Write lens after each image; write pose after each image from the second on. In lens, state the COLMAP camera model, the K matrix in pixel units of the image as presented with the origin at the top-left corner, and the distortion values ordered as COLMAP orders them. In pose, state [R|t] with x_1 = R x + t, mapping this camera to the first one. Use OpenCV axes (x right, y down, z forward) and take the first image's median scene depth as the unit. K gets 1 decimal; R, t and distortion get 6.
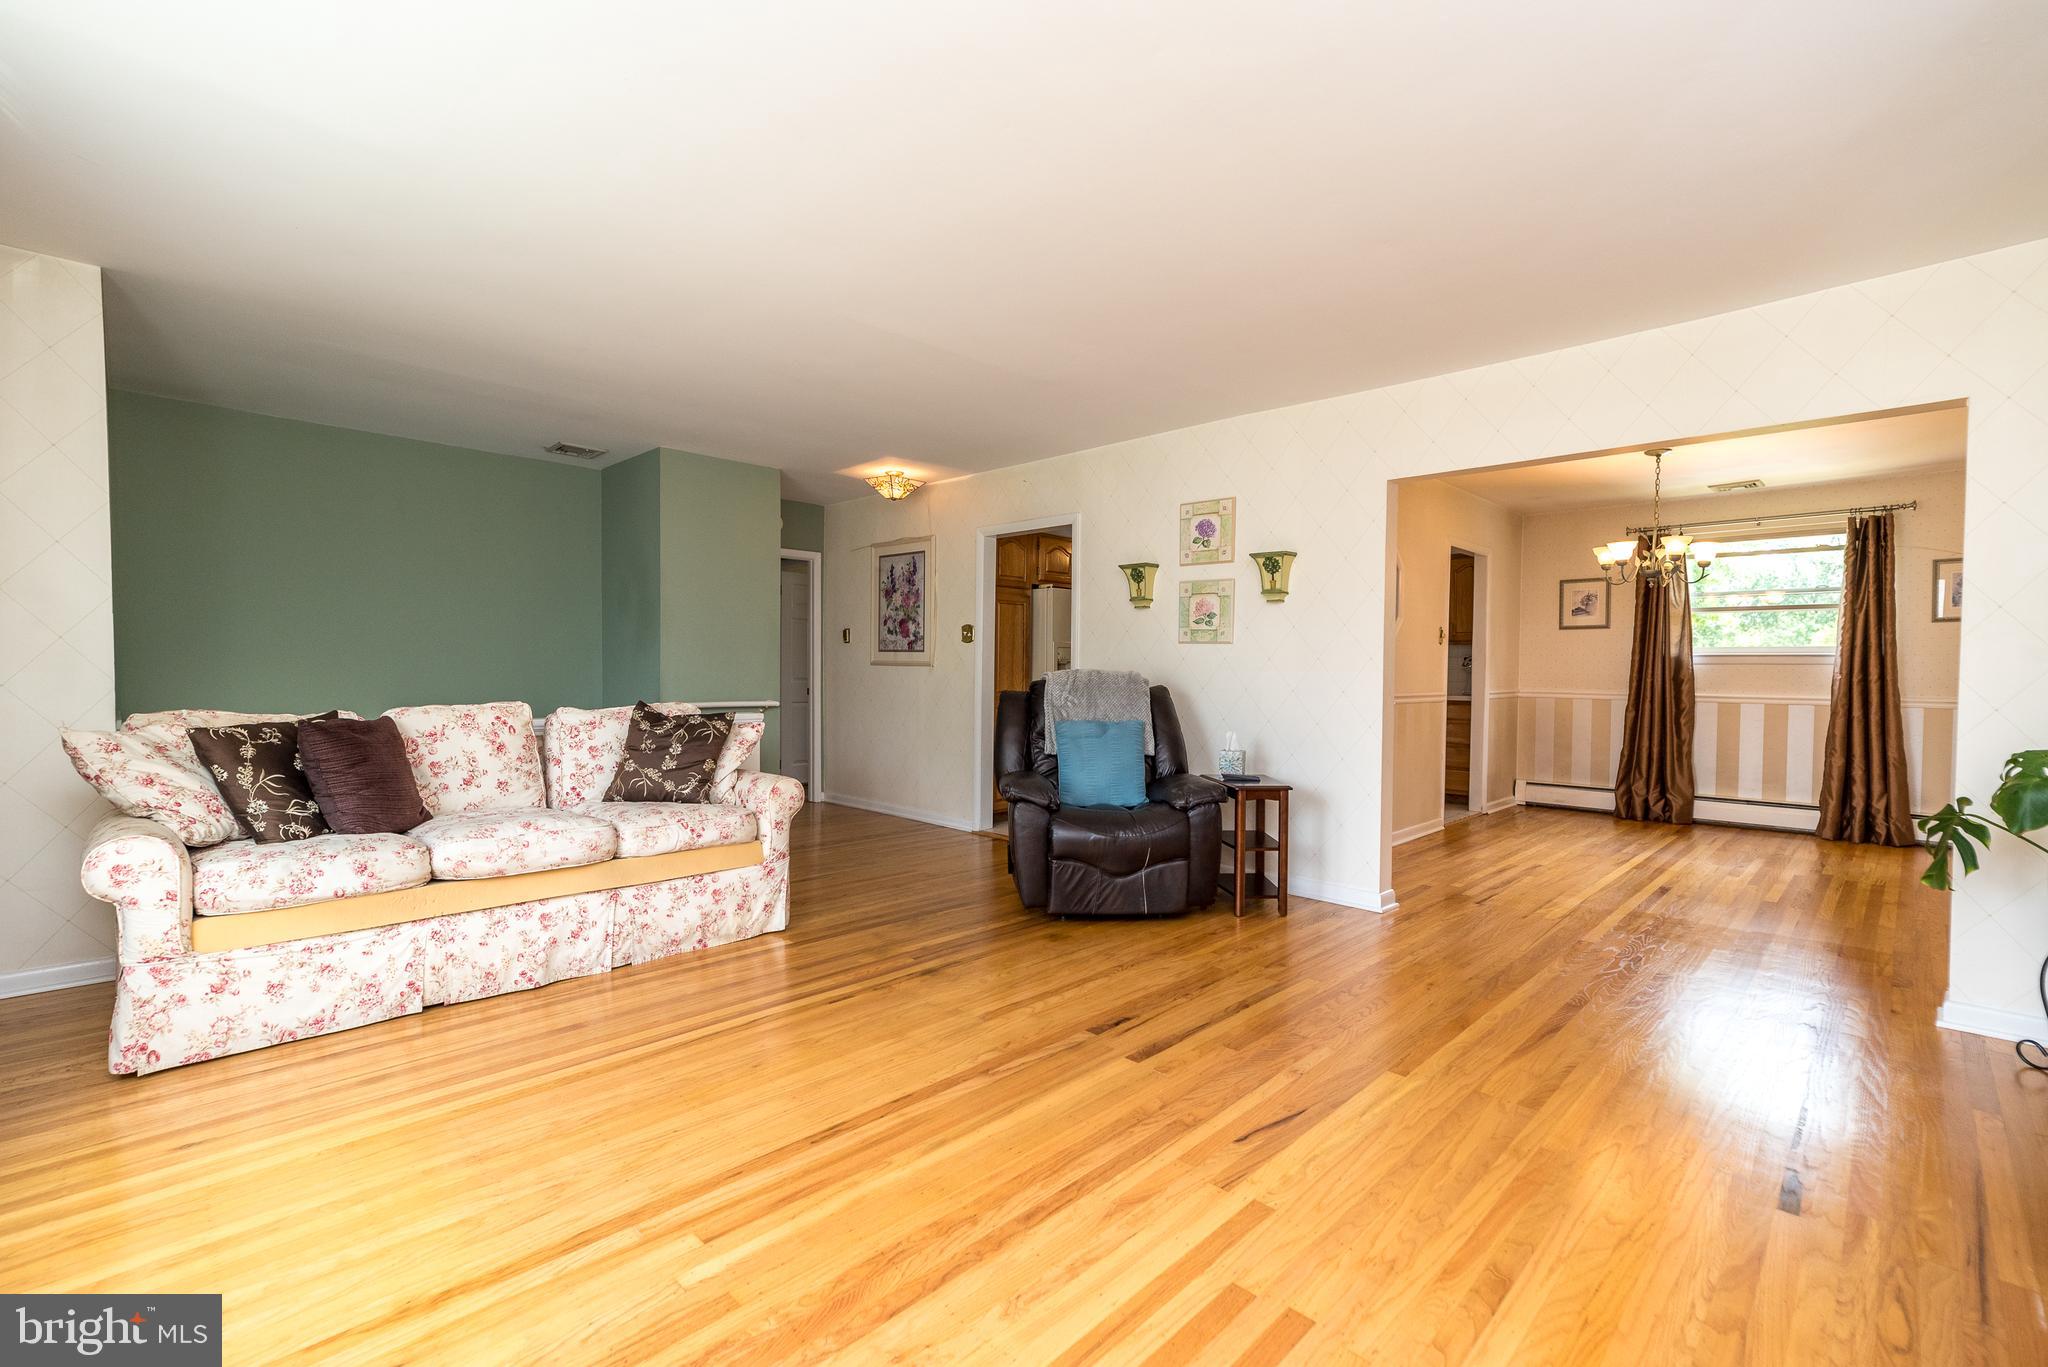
lens RADIAL K [[899.7, 0, 1021.7], [0, 899.7, 689.6], [0, 0, 1]] dist [-0.001188, 0.007419]
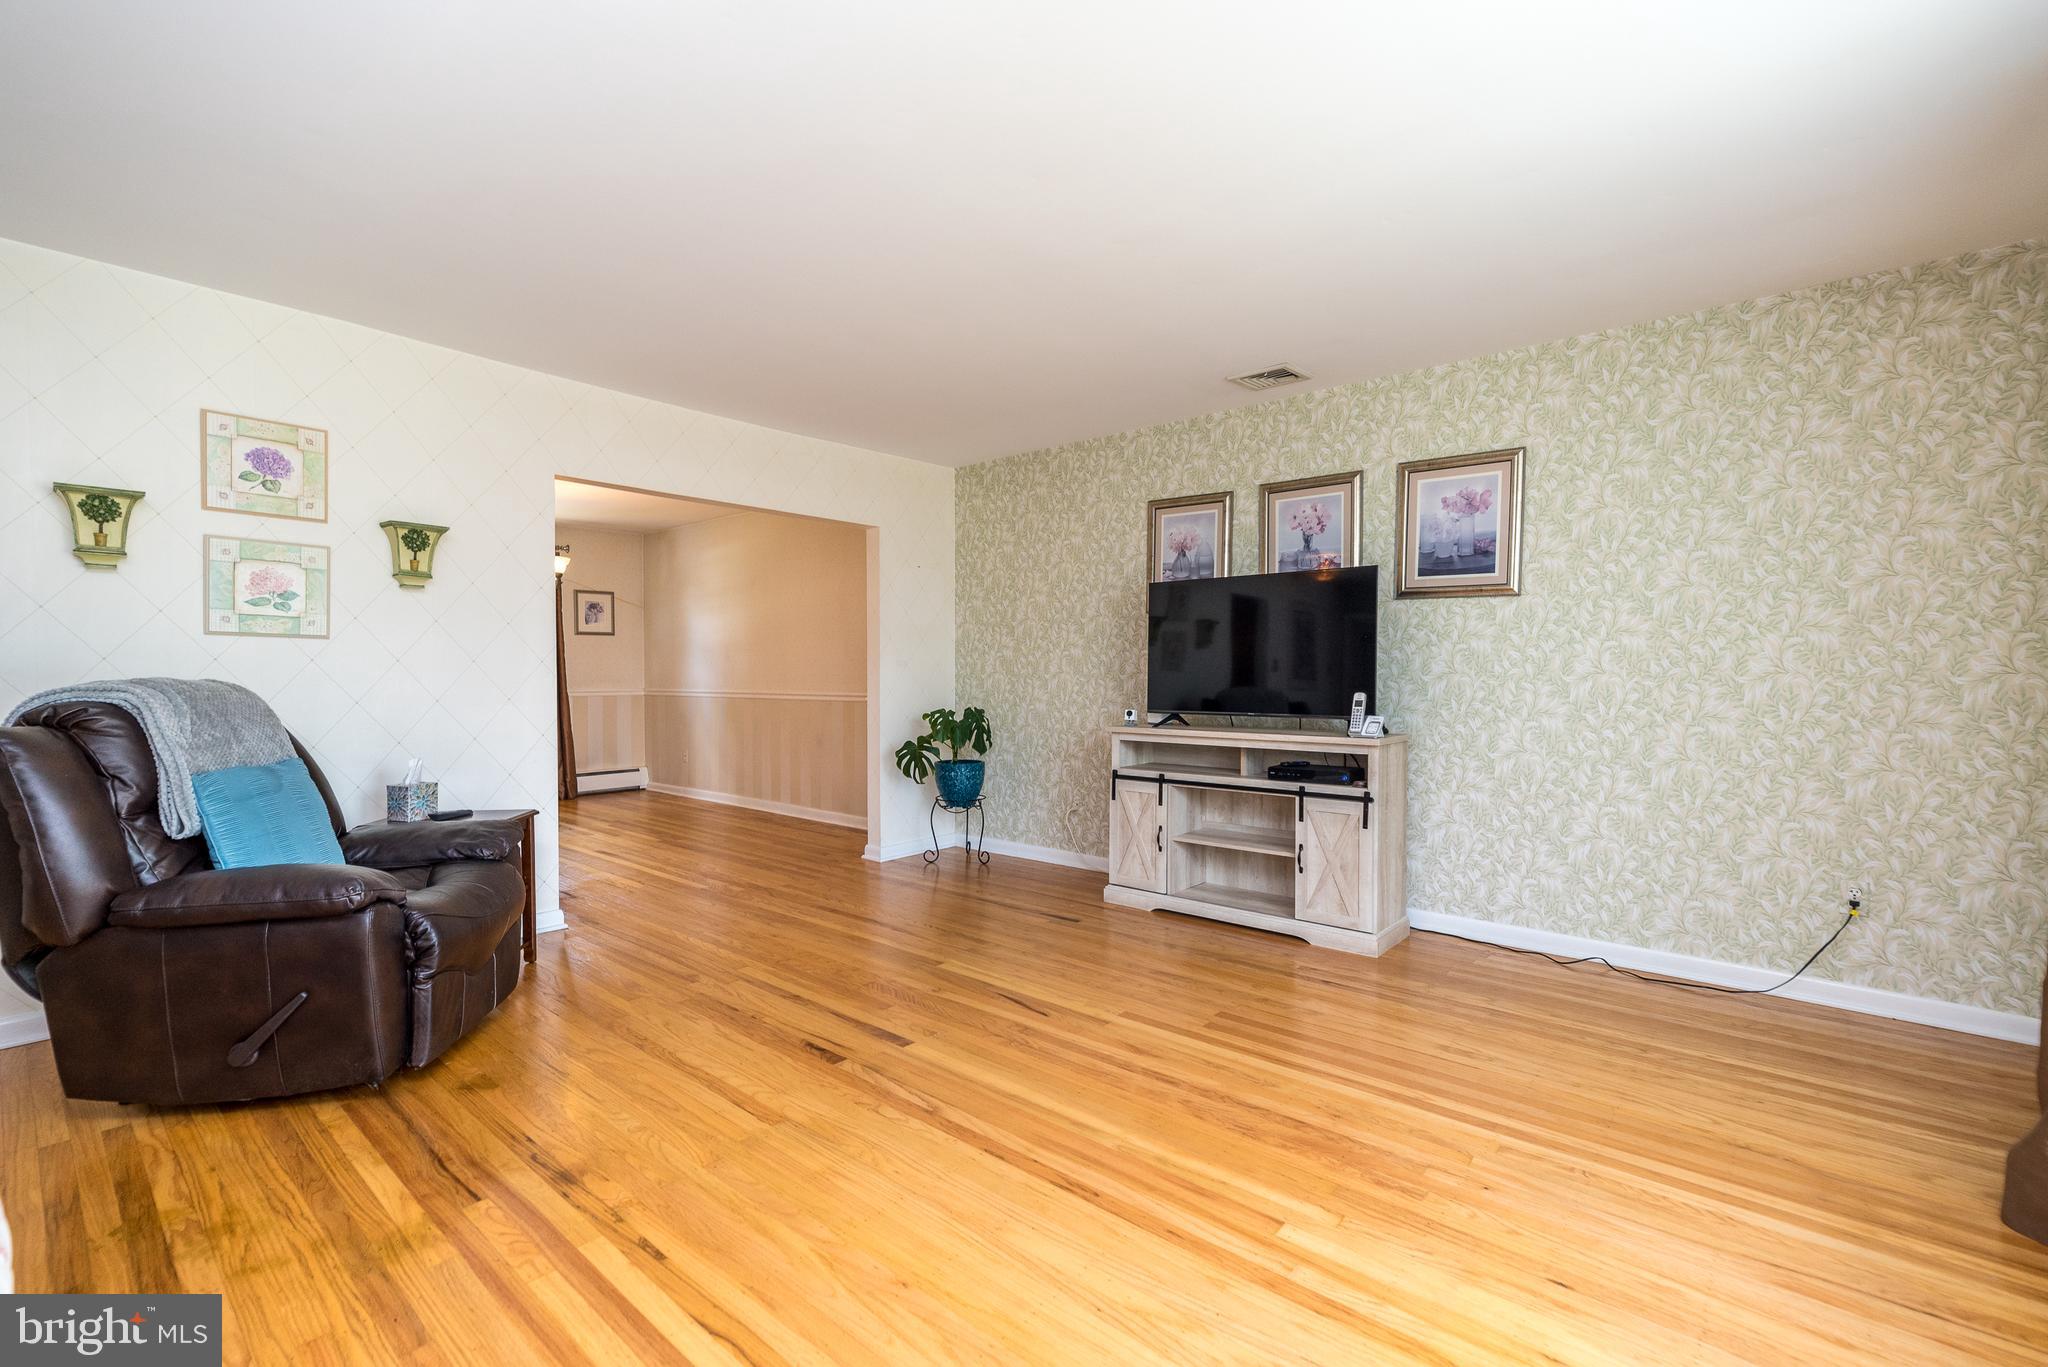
lens RADIAL K [[899.7, 0, 1021.7], [0, 899.7, 689.6], [0, 0, 1]] dist [-0.001188, 0.007419]
pose [[-0.075629, -0.029515, 0.996699, -0.801140], [0.024553, 0.999204, 0.031453, -0.031470], [-0.996834, 0.026851, -0.074844, 0.803147]]
